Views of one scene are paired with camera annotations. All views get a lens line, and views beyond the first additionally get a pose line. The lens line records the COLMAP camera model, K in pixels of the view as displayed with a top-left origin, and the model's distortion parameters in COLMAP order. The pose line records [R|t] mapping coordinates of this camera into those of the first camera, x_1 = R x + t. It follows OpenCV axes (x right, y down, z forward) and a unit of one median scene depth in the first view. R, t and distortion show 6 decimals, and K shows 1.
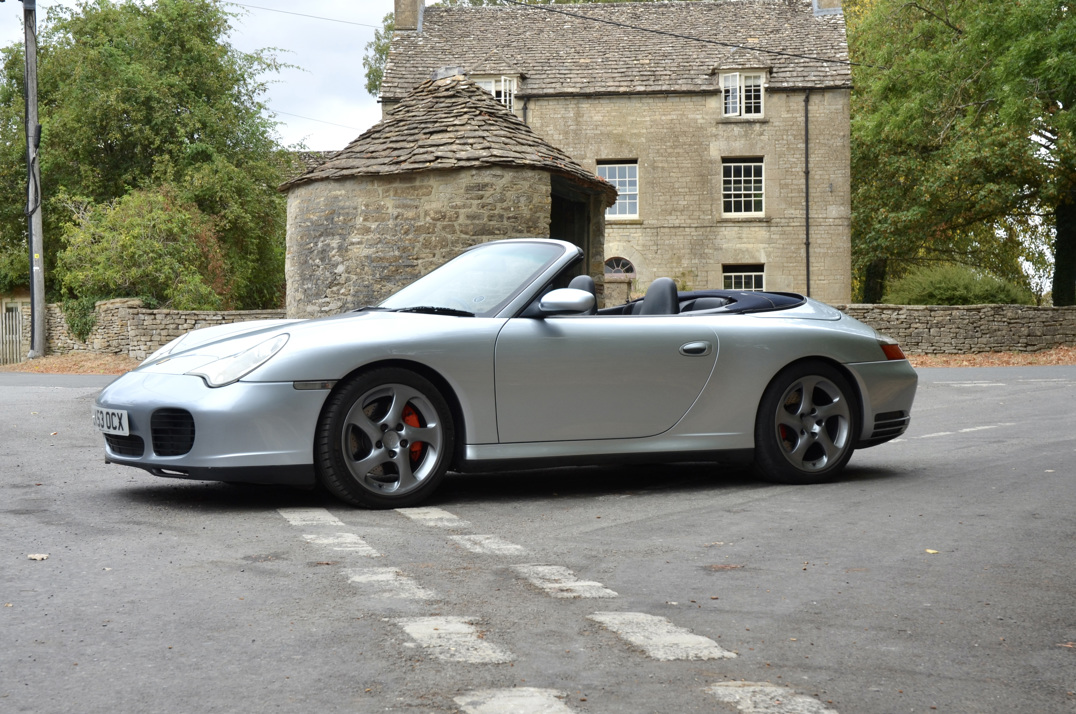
lens RADIAL K [[1899.3, 0, 560.5], [0, 1899.3, 388.1], [0, 0, 1]] dist [0.123592, 0.000000]
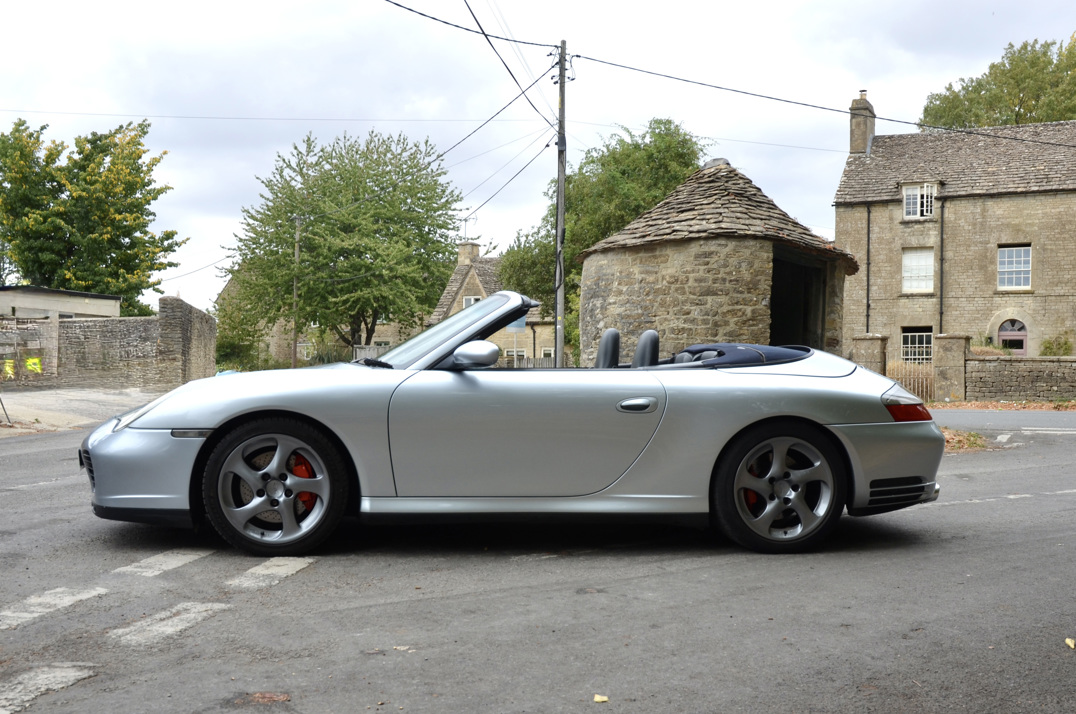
lens RADIAL K [[1213.1, 0, 552.2], [0, 1213.1, 423.3], [0, 0, 1]] dist [-0.057197, 0.000000]
pose [[0.912125, 0.034318, -0.408472, 0.174161], [-0.028037, 0.999379, 0.021355, -0.014587], [0.408951, -0.008026, 0.912521, 0.269633]]
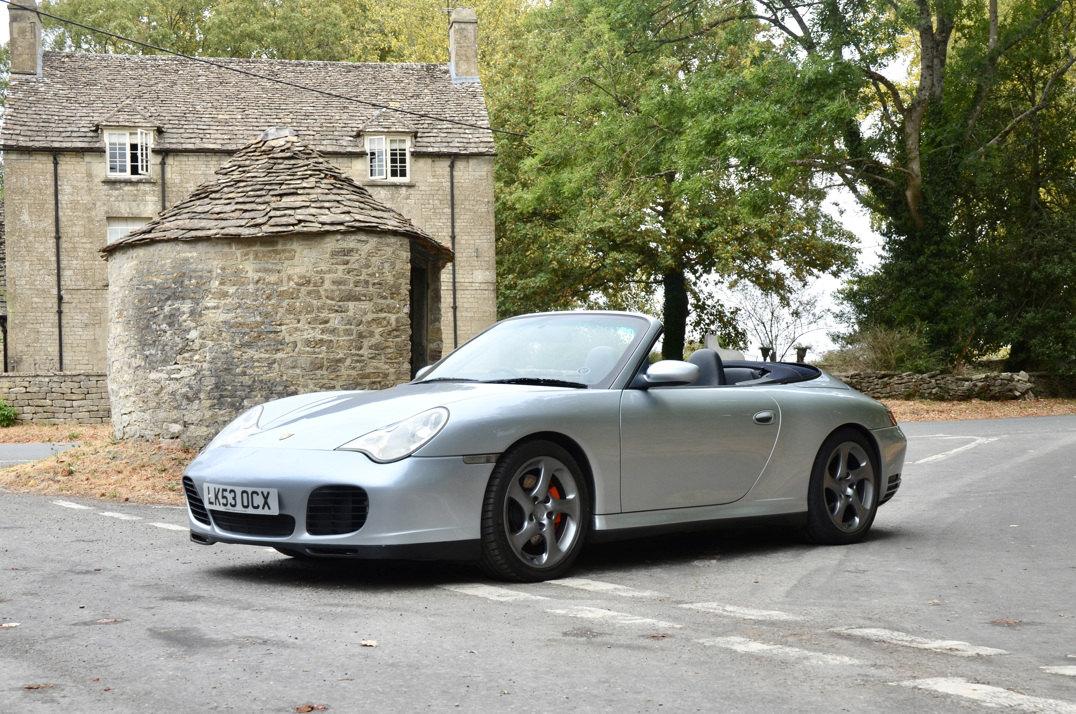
lens RADIAL K [[1899.3, 0, 624.4], [0, 1899.3, 425.6], [0, 0, 1]] dist [0.123592, 0.000000]
pose [[0.952645, -0.010343, 0.303910, -0.198953], [0.013772, 0.999863, -0.009143, -0.004948], [-0.303774, 0.012895, 0.952657, 0.018542]]
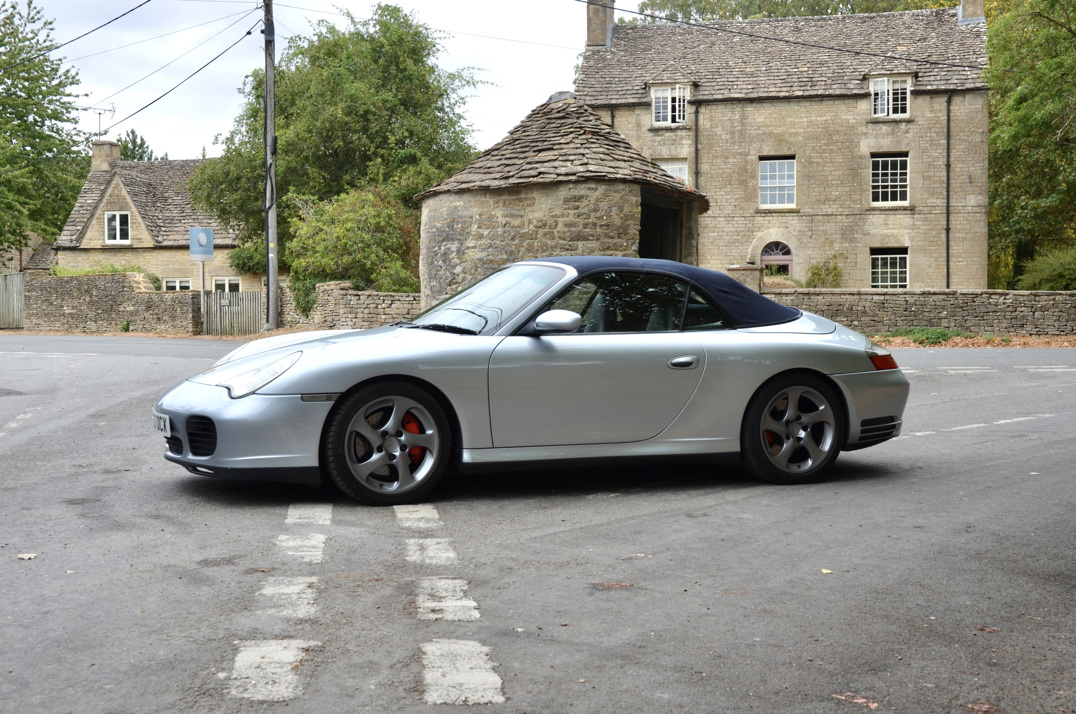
lens RADIAL K [[1615.7, 0, 541.1], [0, 1615.7, 358.8], [0, 0, 1]] dist [0.095270, 0.000000]
pose [[0.988465, 0.011024, -0.151049, 0.082149], [-0.009106, 0.999869, 0.013383, -0.021569], [0.151177, -0.011853, 0.988436, 0.033500]]
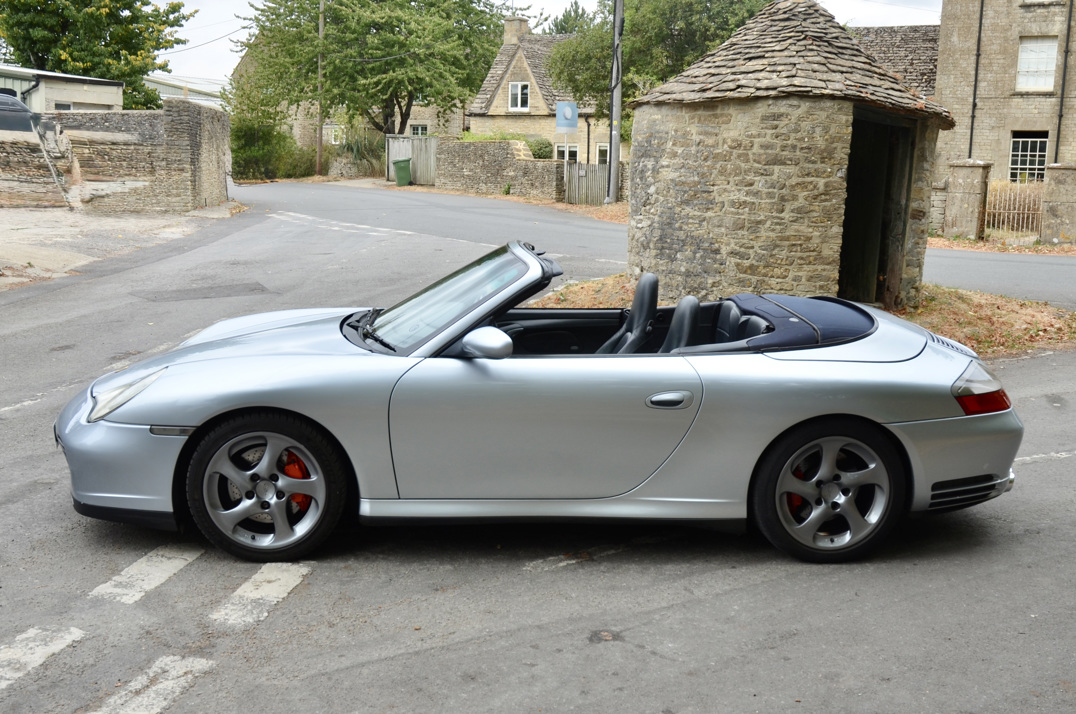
lens RADIAL K [[1340.8, 0, 541.1], [0, 1340.8, 421.5], [0, 0, 1]] dist [-0.032833, 0.000000]
pose [[0.888312, 0.123838, -0.442229, 0.176795], [-0.040069, 0.980184, 0.193996, -0.077363], [0.457490, -0.154609, 0.875671, 0.283811]]
